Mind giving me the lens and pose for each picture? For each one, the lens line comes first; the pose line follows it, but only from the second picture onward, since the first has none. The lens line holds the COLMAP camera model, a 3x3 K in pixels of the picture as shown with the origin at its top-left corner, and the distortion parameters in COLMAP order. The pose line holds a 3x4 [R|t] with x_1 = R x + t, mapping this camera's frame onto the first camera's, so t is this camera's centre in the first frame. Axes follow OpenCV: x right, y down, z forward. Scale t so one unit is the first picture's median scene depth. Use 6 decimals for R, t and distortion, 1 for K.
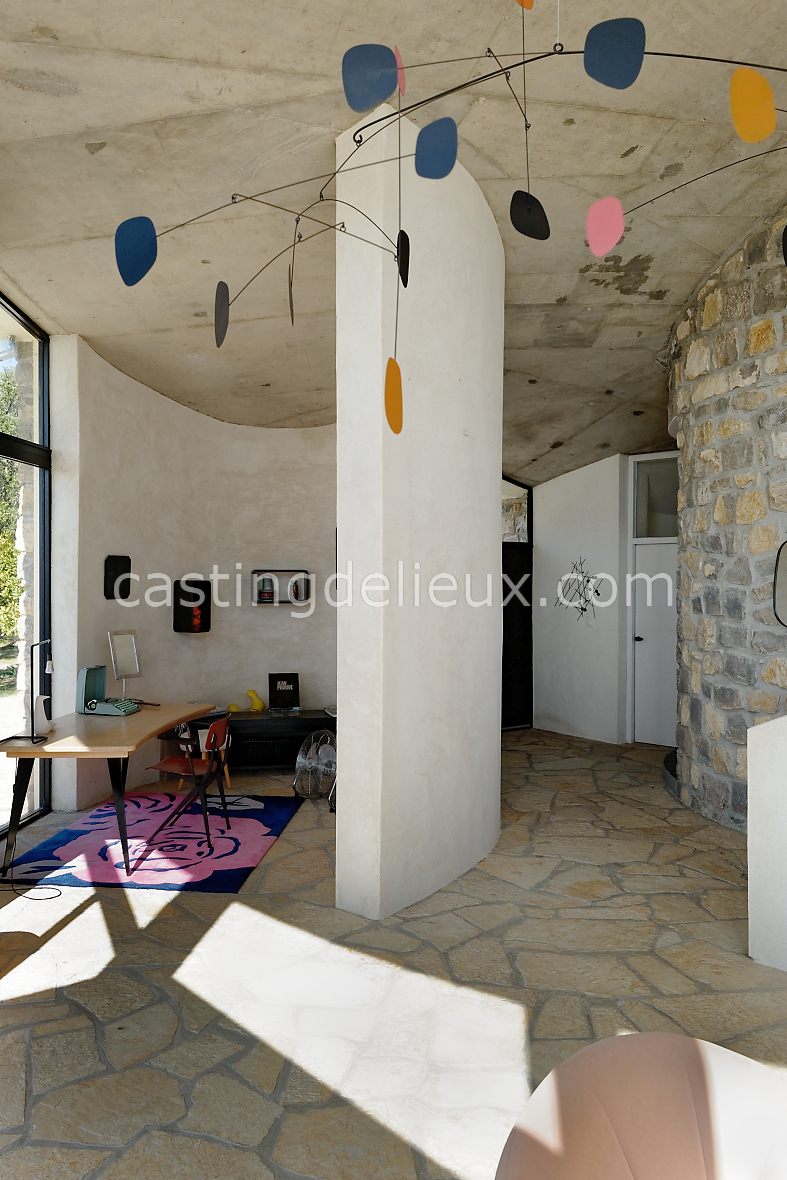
lens RADIAL K [[910.4, 0, 393.6], [0, 910.4, 597.9], [0, 0, 1]] dist [0.007191, 0.005288]
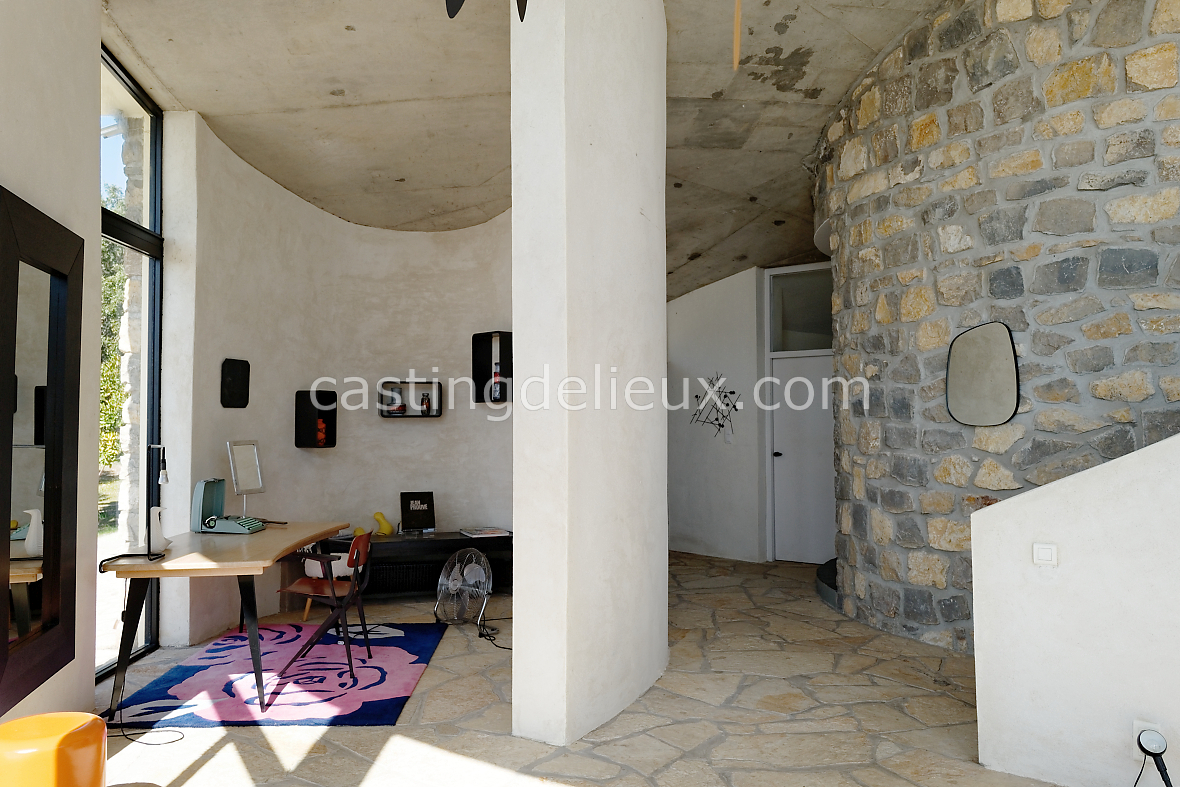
lens RADIAL K [[910.4, 0, 600.1], [0, 910.4, 395.4], [0, 0, 1]] dist [0.007191, 0.005288]
pose [[0.992582, -0.004368, 0.121497, -0.061599], [0.009960, 0.998917, -0.045457, 0.037458], [-0.121167, 0.046330, 0.991550, 0.071039]]
